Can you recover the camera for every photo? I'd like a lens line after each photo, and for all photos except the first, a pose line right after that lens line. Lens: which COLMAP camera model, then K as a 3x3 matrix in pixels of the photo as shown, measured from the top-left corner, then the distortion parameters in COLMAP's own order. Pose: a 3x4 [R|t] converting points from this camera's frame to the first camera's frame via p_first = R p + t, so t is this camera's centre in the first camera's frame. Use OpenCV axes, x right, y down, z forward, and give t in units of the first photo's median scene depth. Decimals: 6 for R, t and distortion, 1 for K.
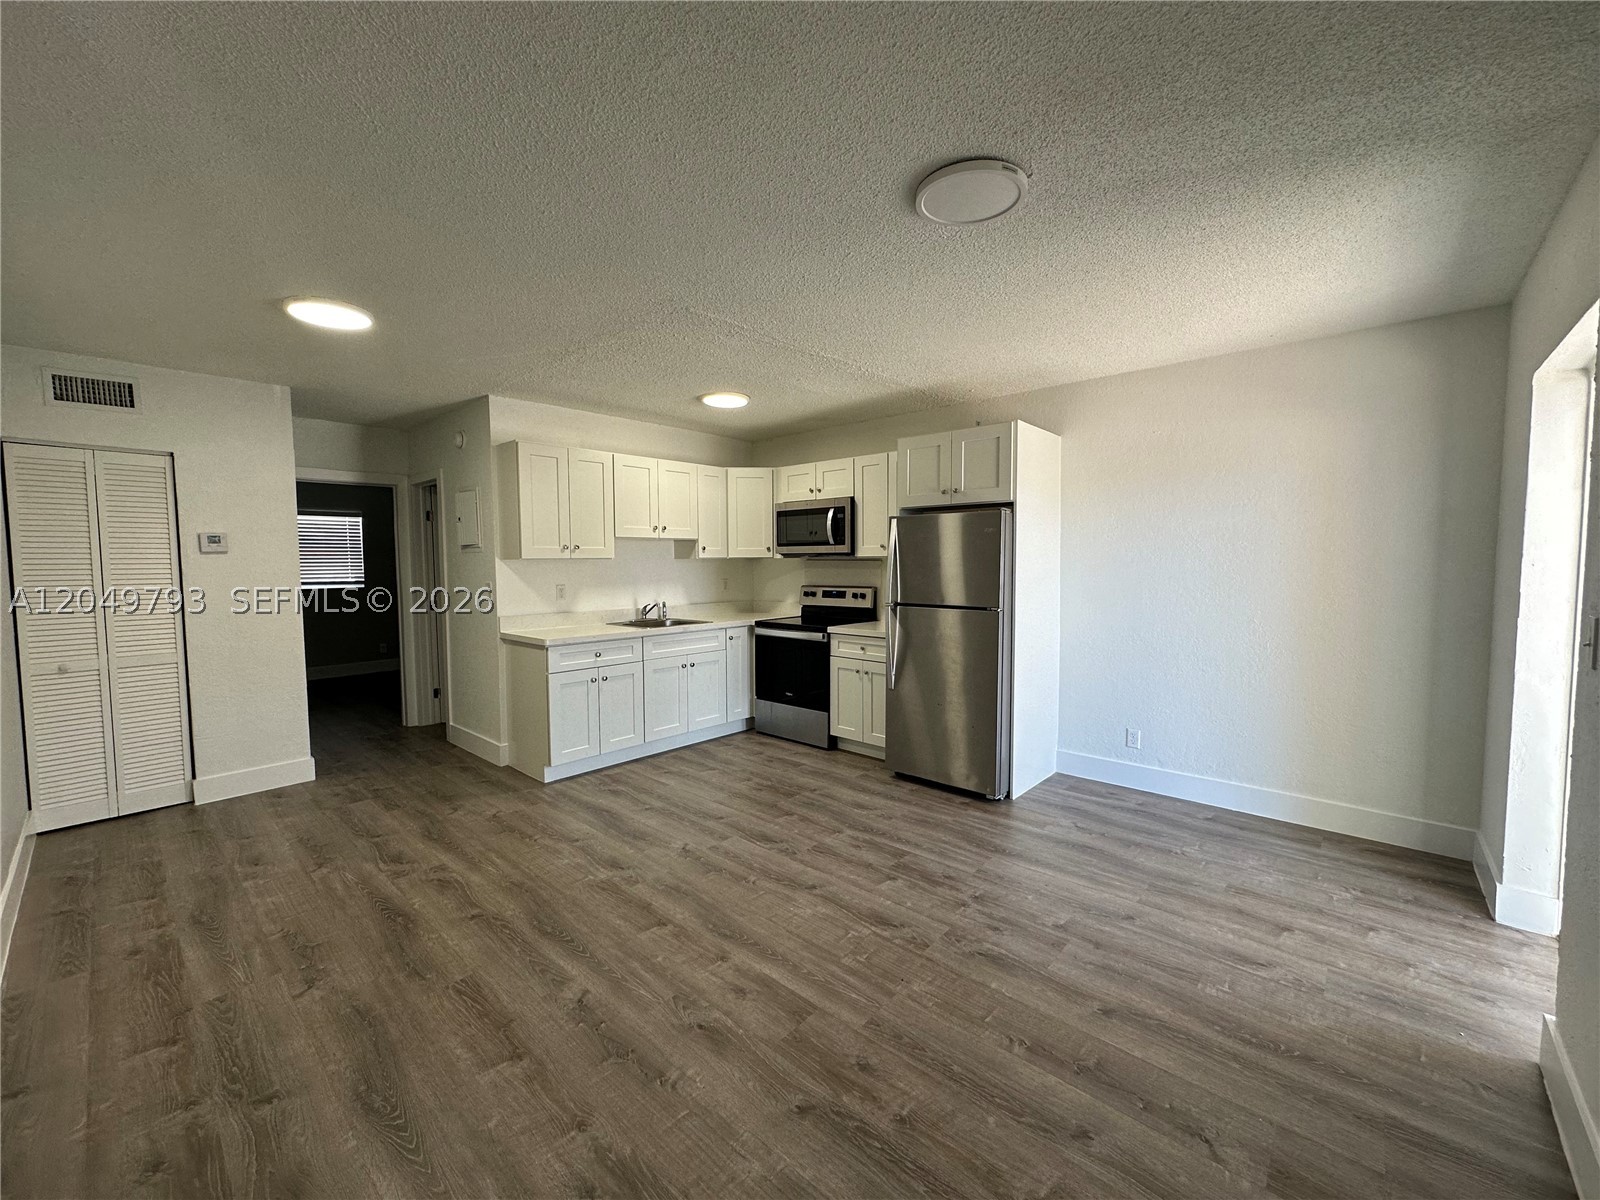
lens RADIAL K [[636.6, 0, 796.9], [0, 636.6, 594.8], [0, 0, 1]] dist [-0.002341, 0.000613]
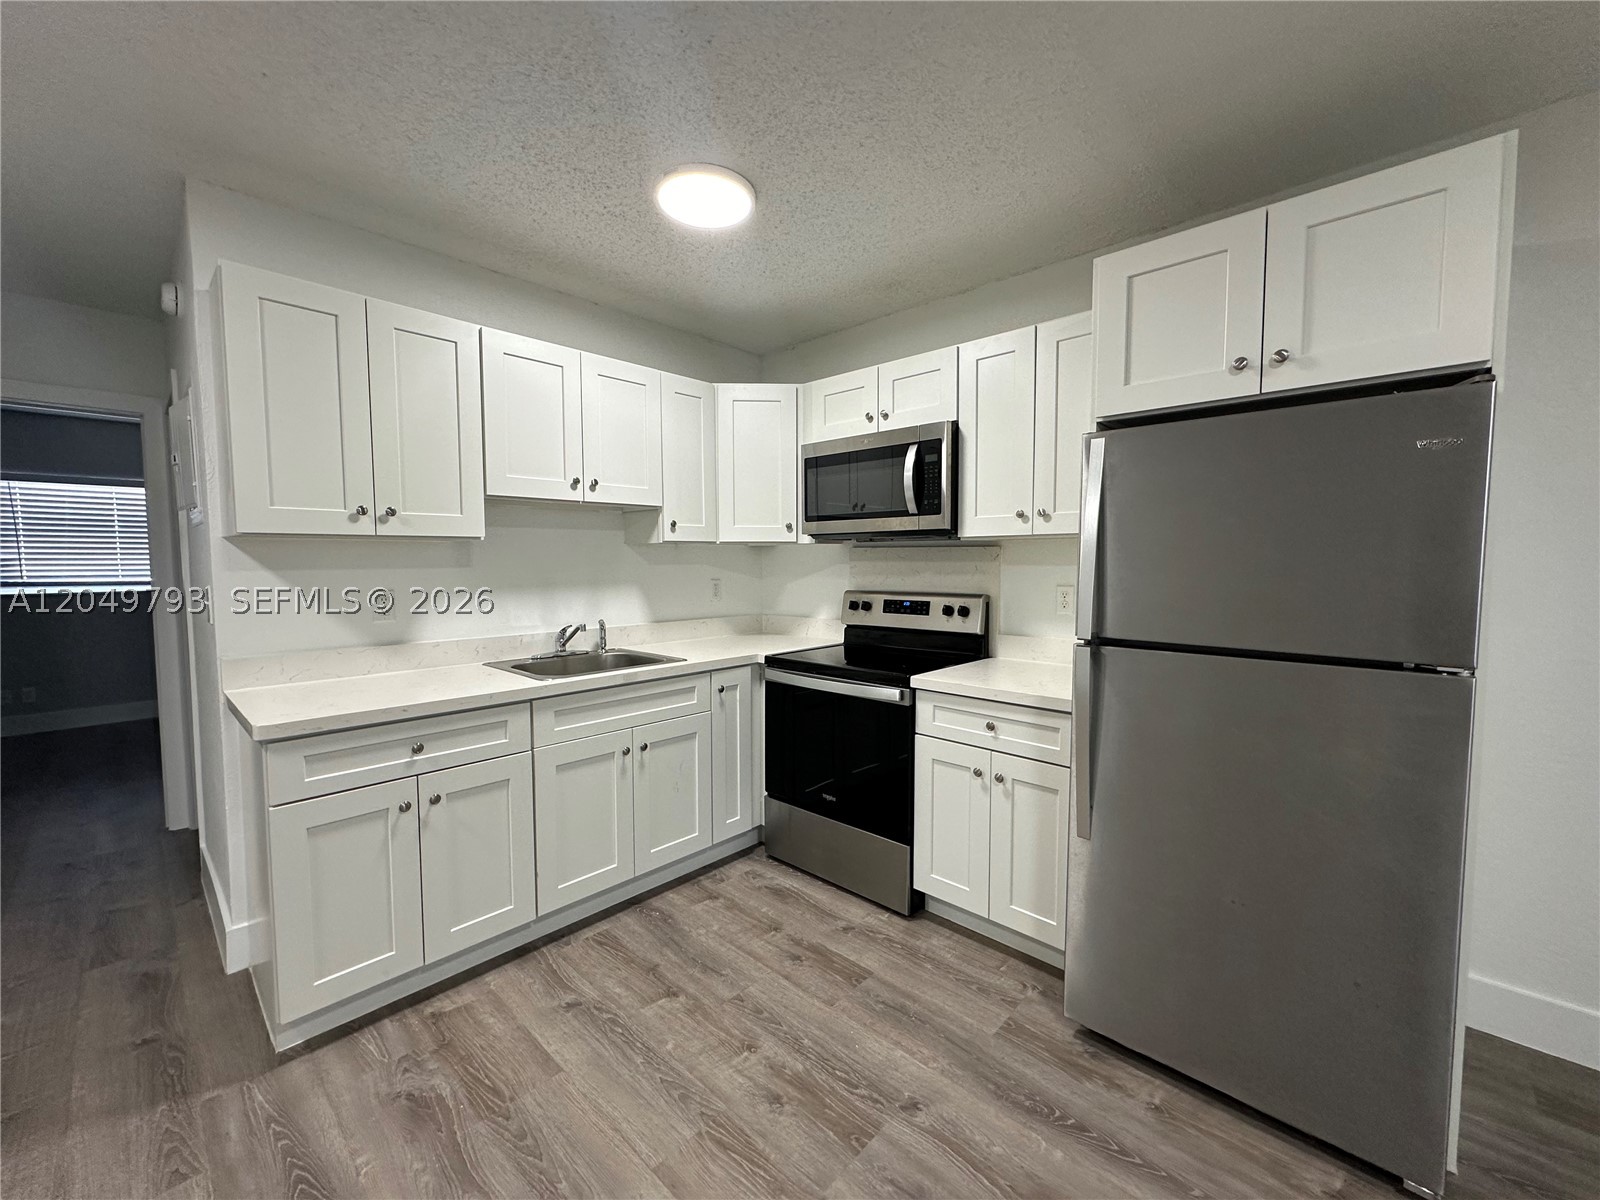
lens RADIAL K [[636.6, 0, 796.8], [0, 636.6, 597.2], [0, 0, 1]] dist [-0.002341, 0.000613]
pose [[0.999921, 0.004058, -0.011911, -0.045653], [-0.004008, 0.999983, 0.004259, -0.017507], [0.011928, -0.004211, 0.999920, 0.641576]]
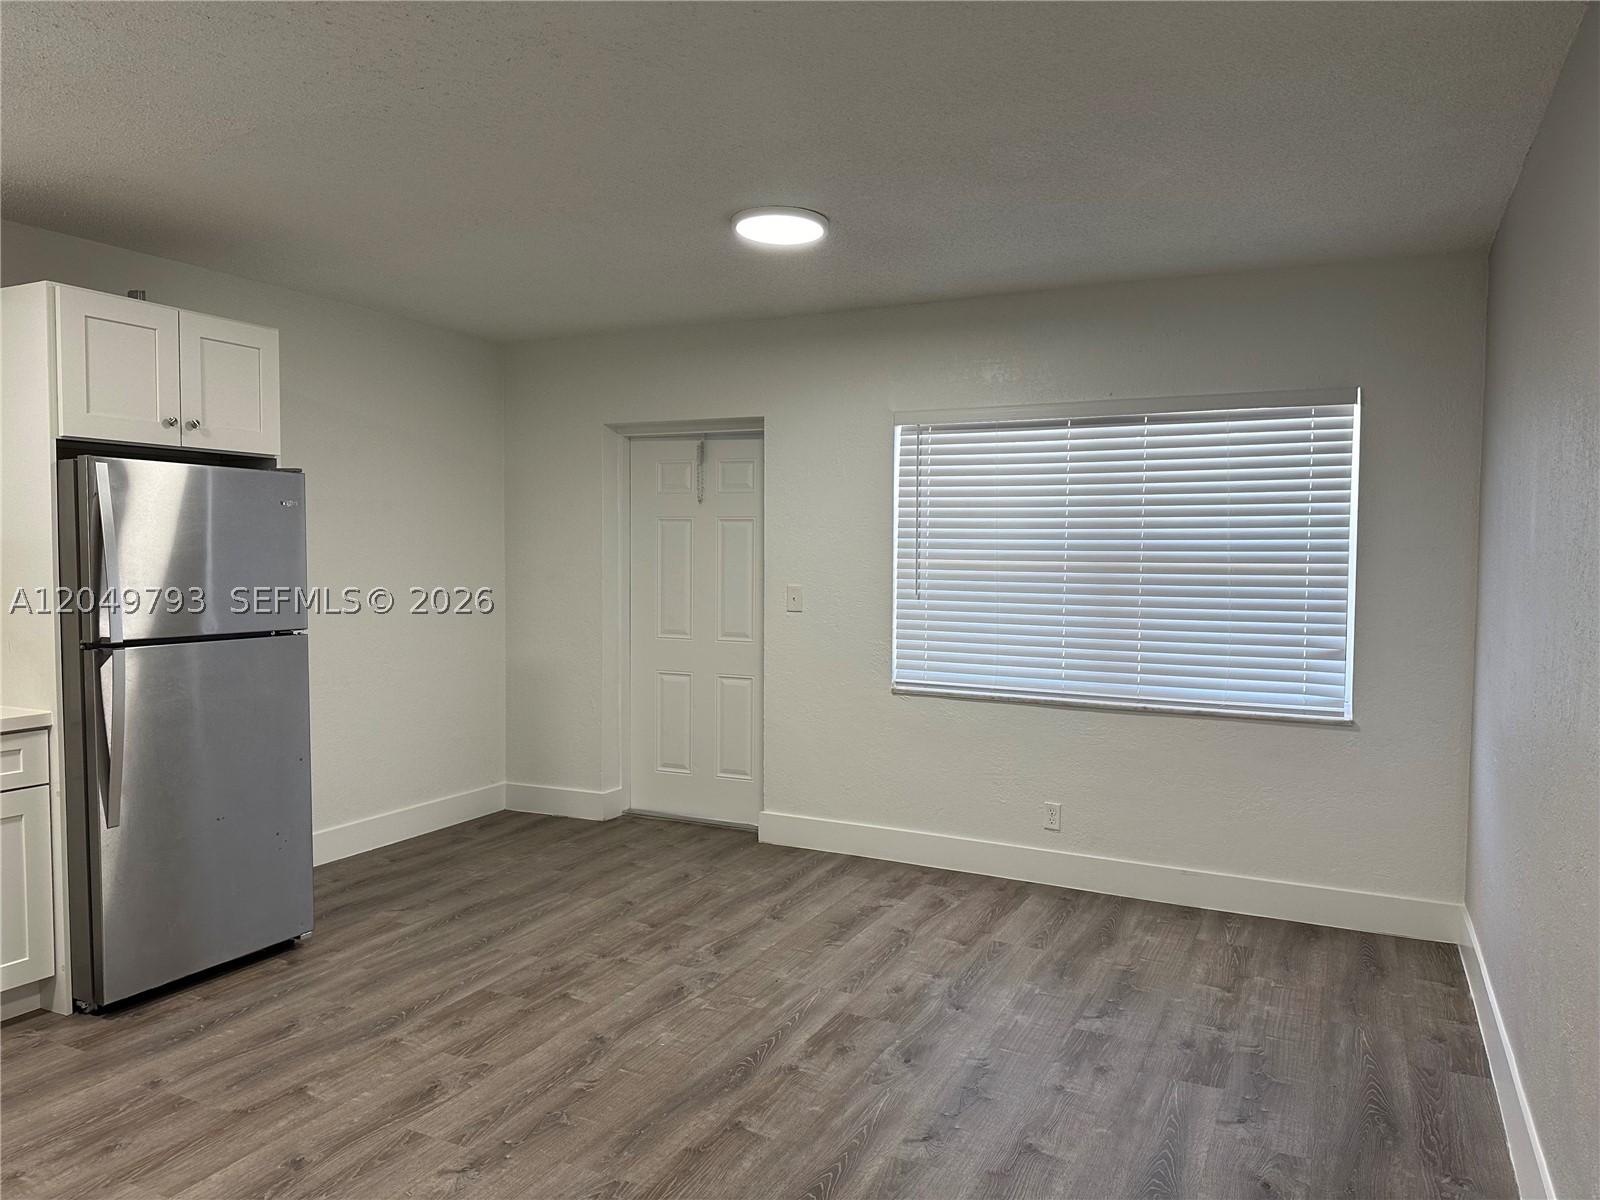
lens RADIAL K [[1122.8, 0, 797.4], [0, 1122.8, 602.9], [0, 0, 1]] dist [0.049823, -0.063116]
pose [[-0.275624, -0.039056, 0.960472, -0.877898], [0.048273, 0.997351, 0.054408, -0.041794], [-0.960053, 0.061361, -0.273008, 0.826927]]
